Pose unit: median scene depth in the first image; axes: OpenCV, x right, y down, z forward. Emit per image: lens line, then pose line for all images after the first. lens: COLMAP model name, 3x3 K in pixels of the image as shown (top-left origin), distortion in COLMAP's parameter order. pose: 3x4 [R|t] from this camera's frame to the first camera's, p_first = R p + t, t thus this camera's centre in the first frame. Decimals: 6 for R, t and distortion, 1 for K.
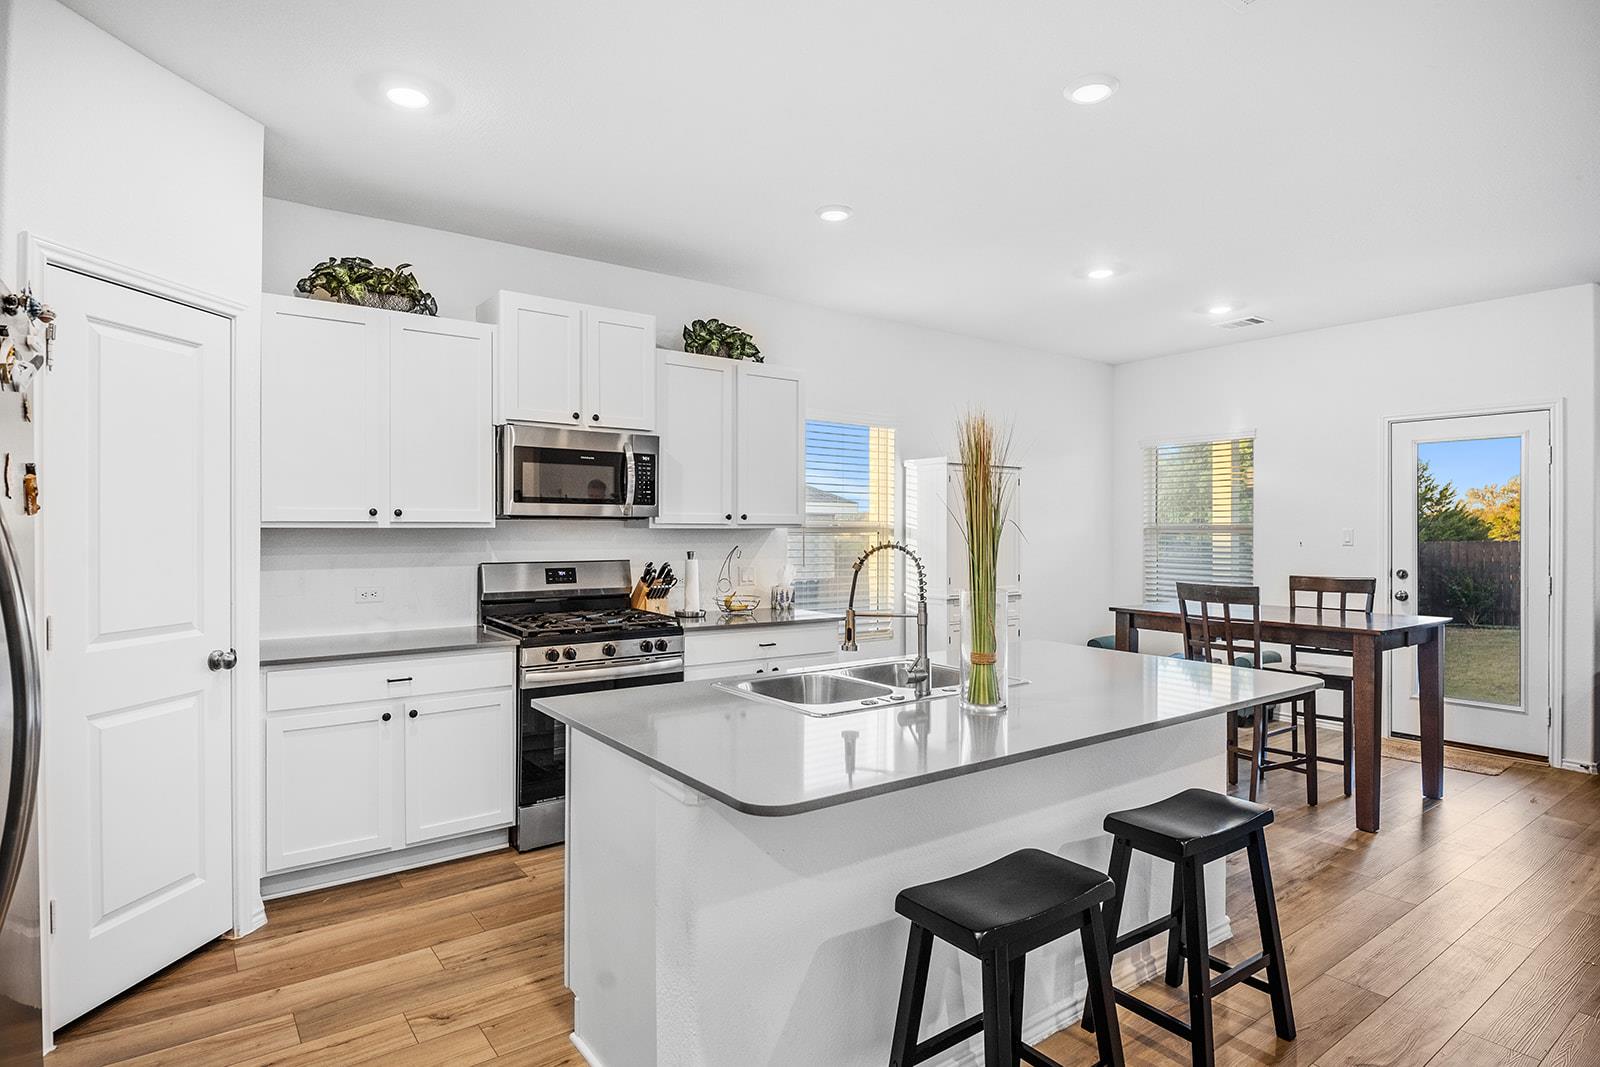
lens RADIAL K [[865.2, 0, 804.3], [0, 865.2, 528.6], [0, 0, 1]] dist [-0.004503, 0.000115]
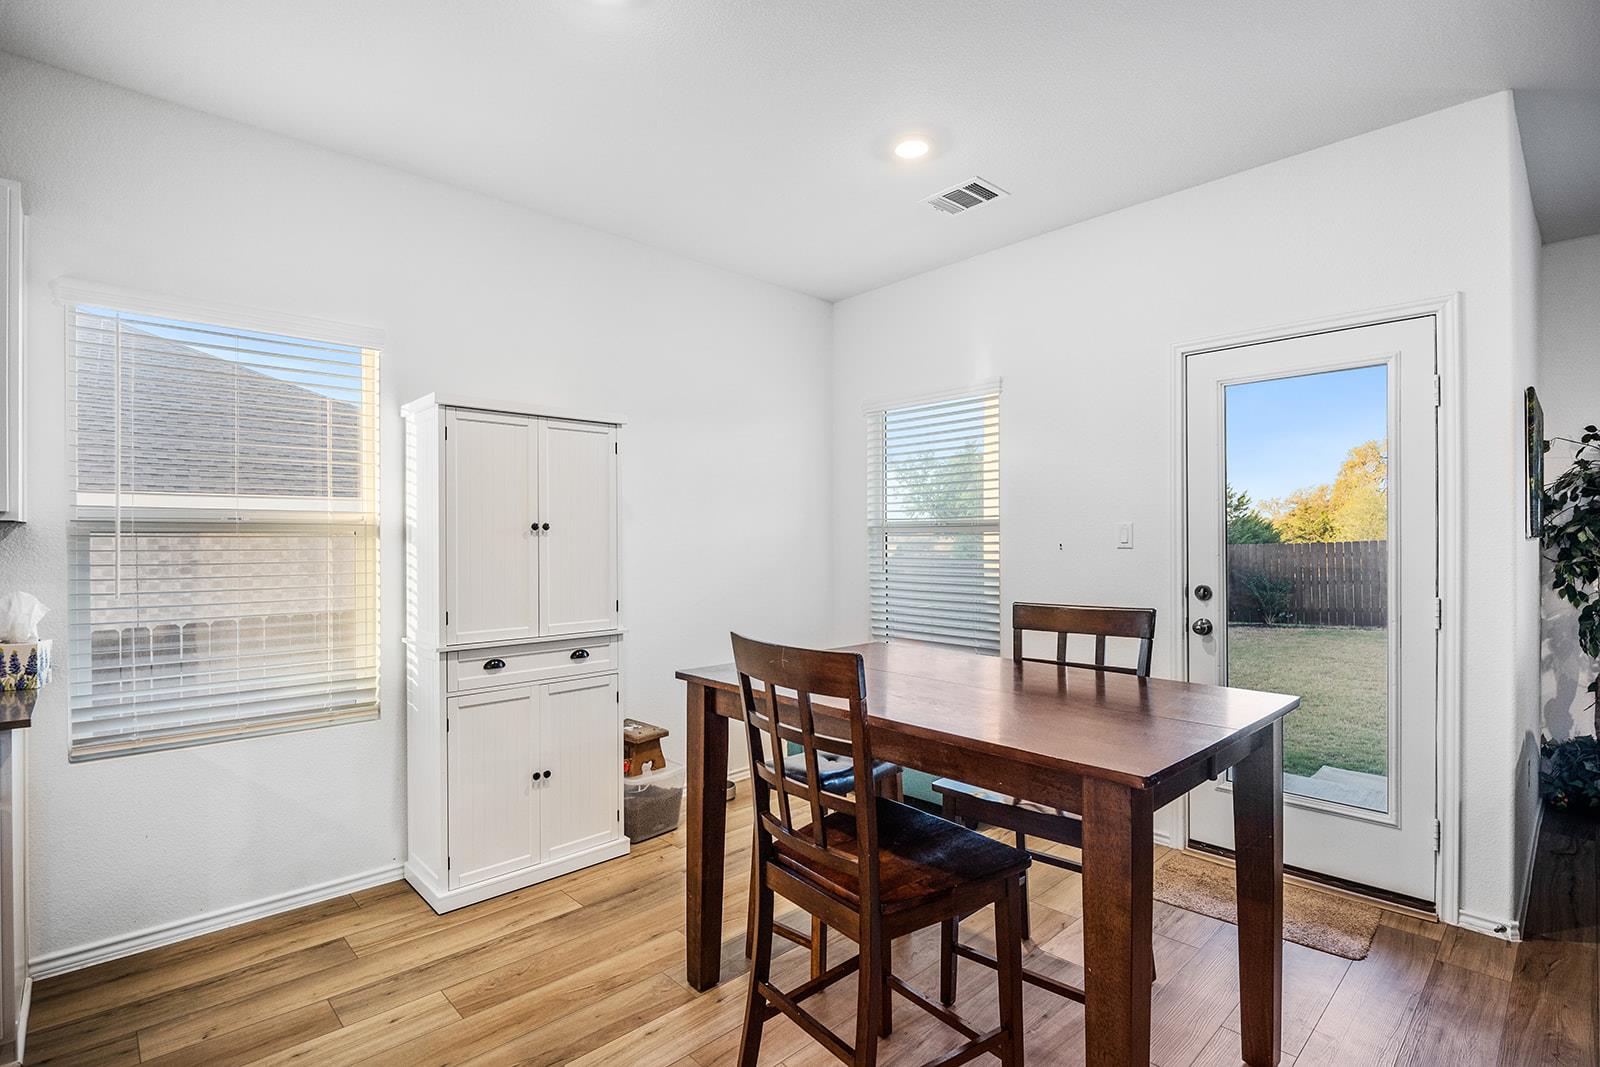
lens RADIAL K [[796.7, 0, 796.8], [0, 796.7, 538.3], [0, 0, 1]] dist [0.003332, -0.003934]
pose [[0.991403, -0.007710, 0.130618, 0.326350], [0.007730, 0.999970, 0.000351, 0.010807], [-0.130616, 0.000661, 0.991433, 0.467142]]
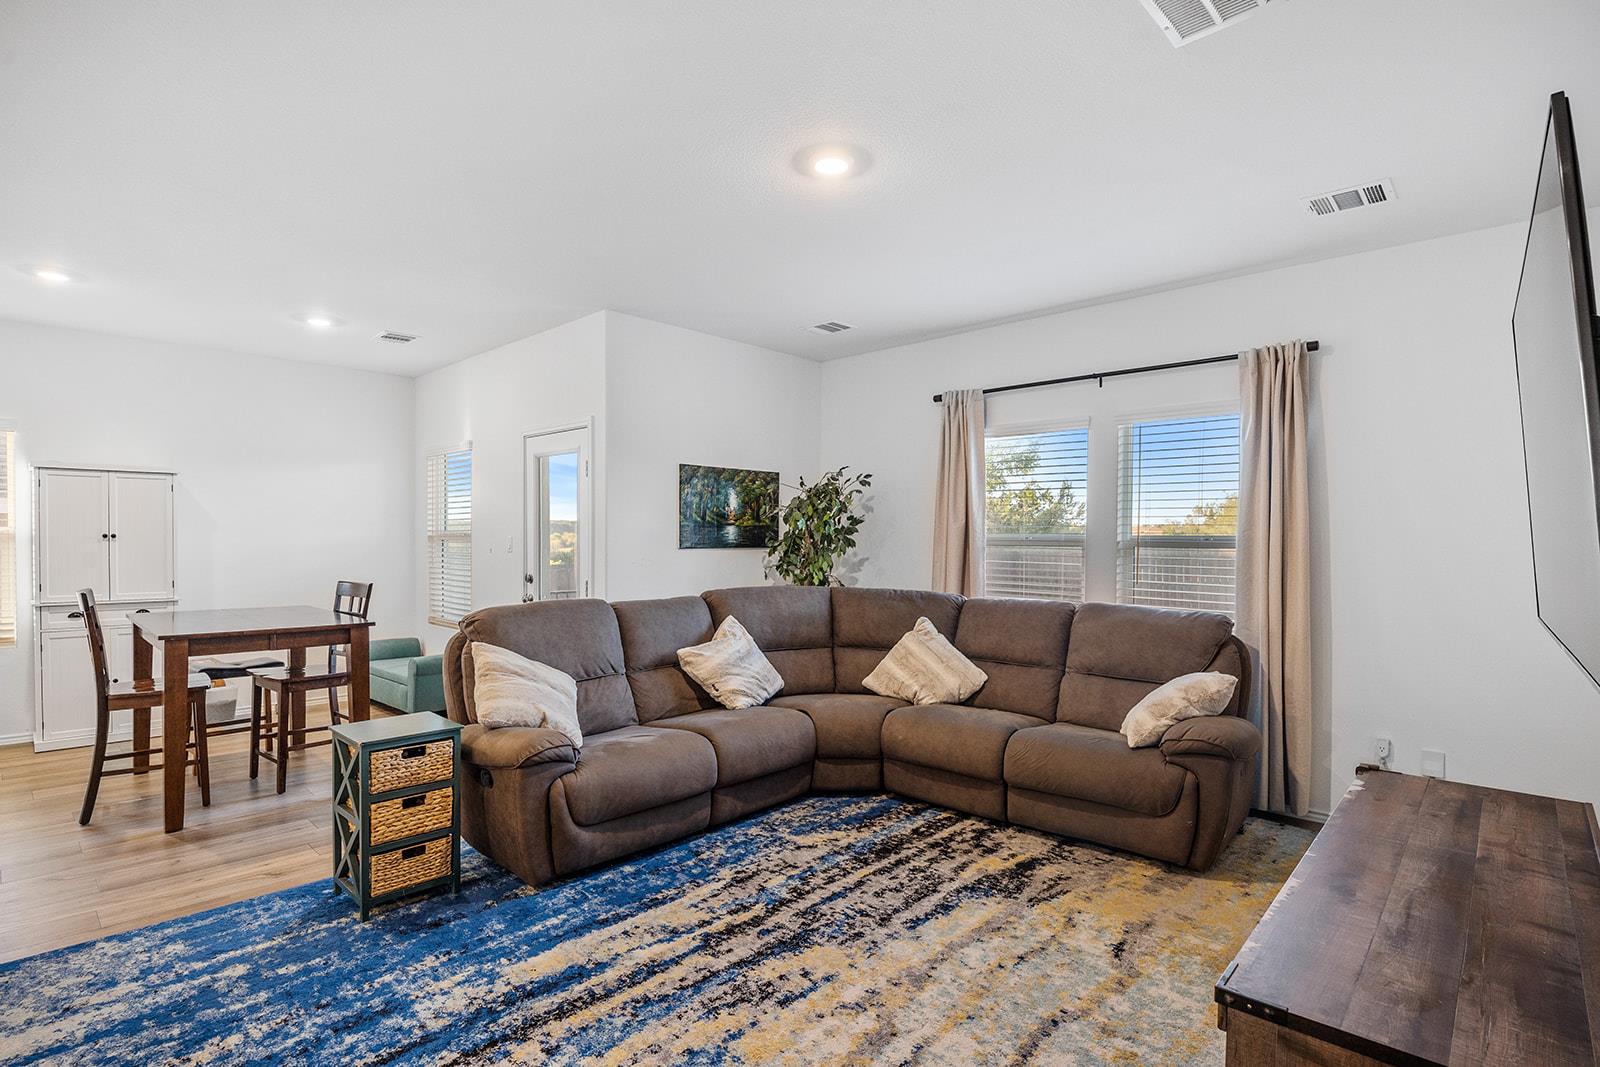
lens RADIAL K [[796.7, 0, 799.6], [0, 796.7, 541.4], [0, 0, 1]] dist [0.003332, -0.003934]
pose [[0.986778, 0.002319, 0.162063, 0.861462], [-0.003872, 0.999950, 0.009265, -0.003337], [-0.162033, -0.009770, 0.986737, -0.015340]]
